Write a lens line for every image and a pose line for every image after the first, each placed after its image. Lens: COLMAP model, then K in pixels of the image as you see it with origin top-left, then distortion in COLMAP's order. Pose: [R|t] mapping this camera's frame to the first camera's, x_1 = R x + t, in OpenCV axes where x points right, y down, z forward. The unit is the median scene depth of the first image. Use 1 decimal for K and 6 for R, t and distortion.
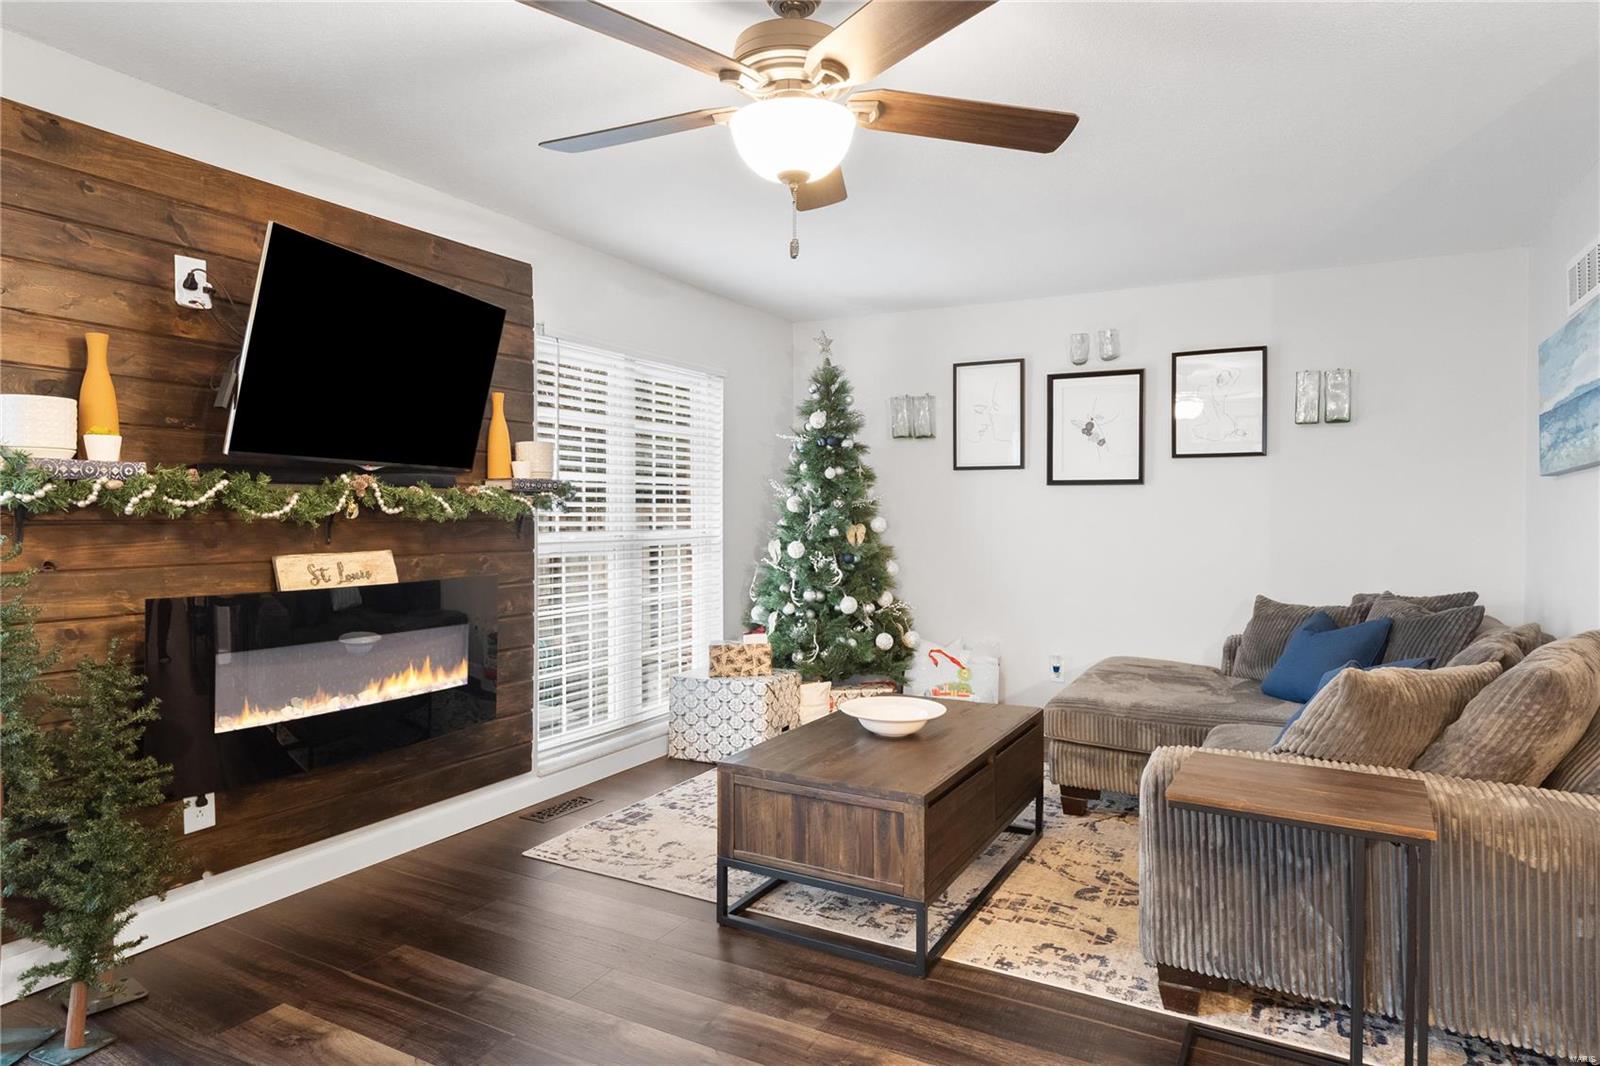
lens RADIAL K [[934.3, 0, 800.0], [0, 934.3, 533.0], [0, 0, 1]] dist [0.001268, -0.032465]
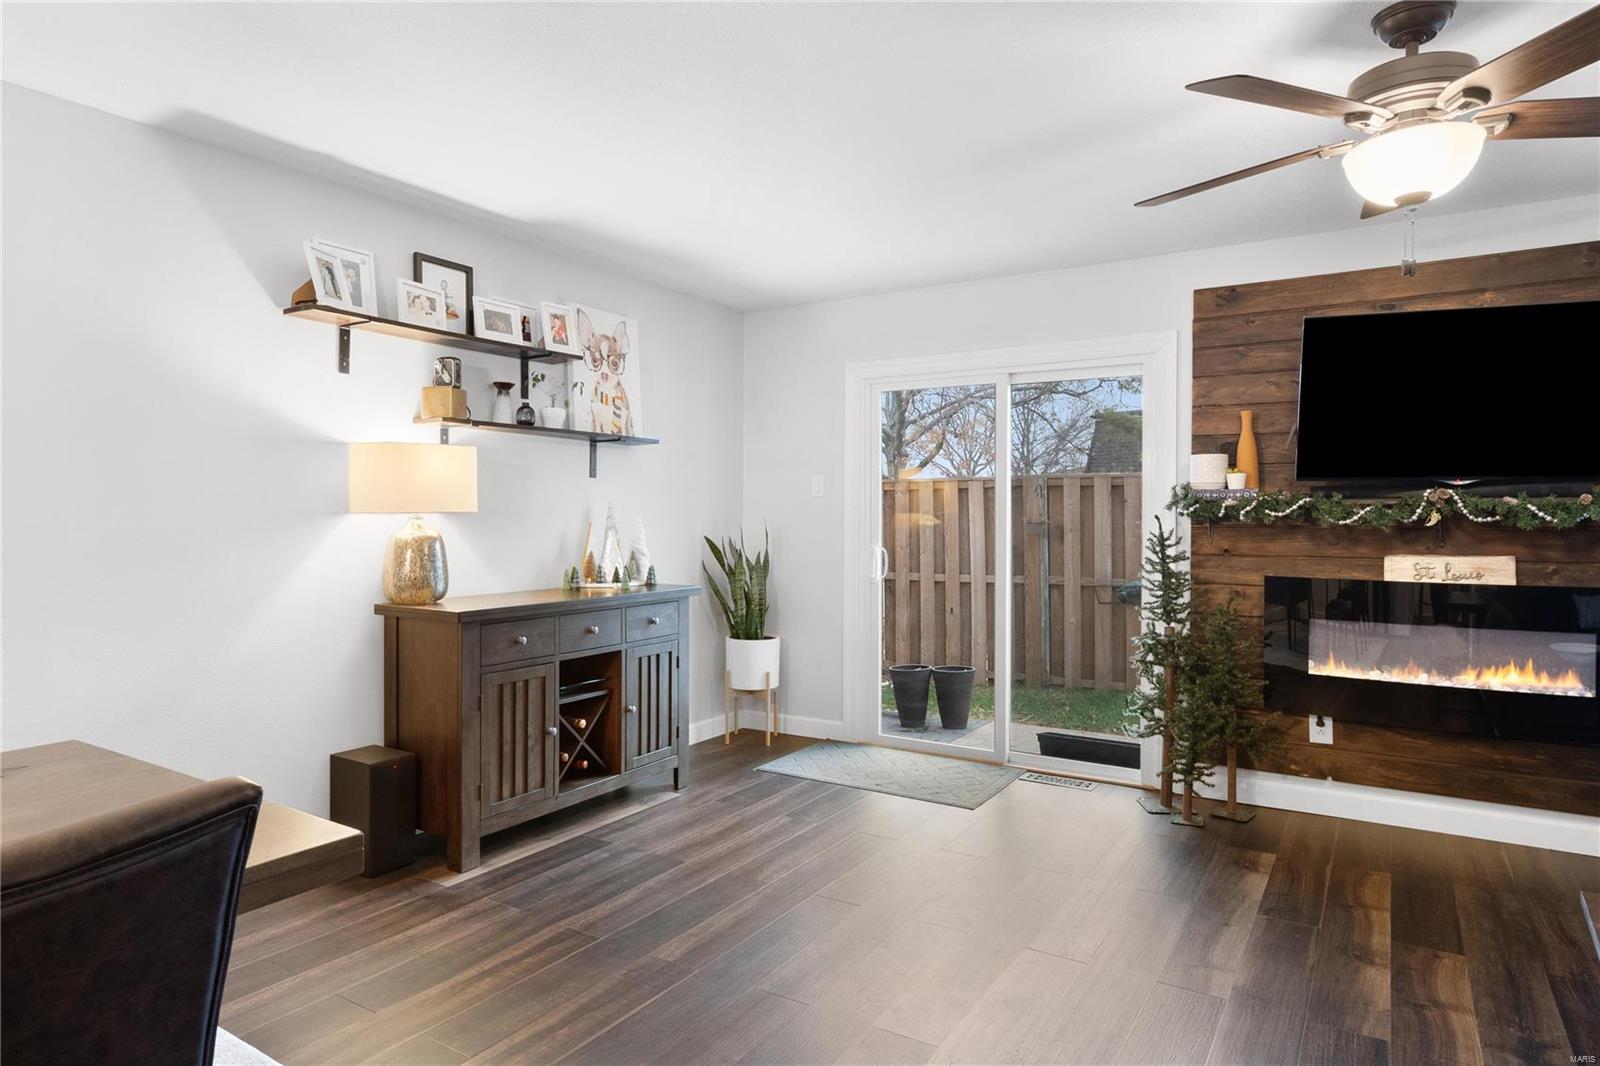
lens RADIAL K [[932.7, 0, 807.6], [0, 932.7, 518.7], [0, 0, 1]] dist [0.000566, 0.000216]
pose [[-0.072237, -0.007773, -0.997357, 0.844828], [-0.028507, 0.999577, -0.005726, 0.005943], [0.996980, 0.028018, -0.072428, 0.307668]]
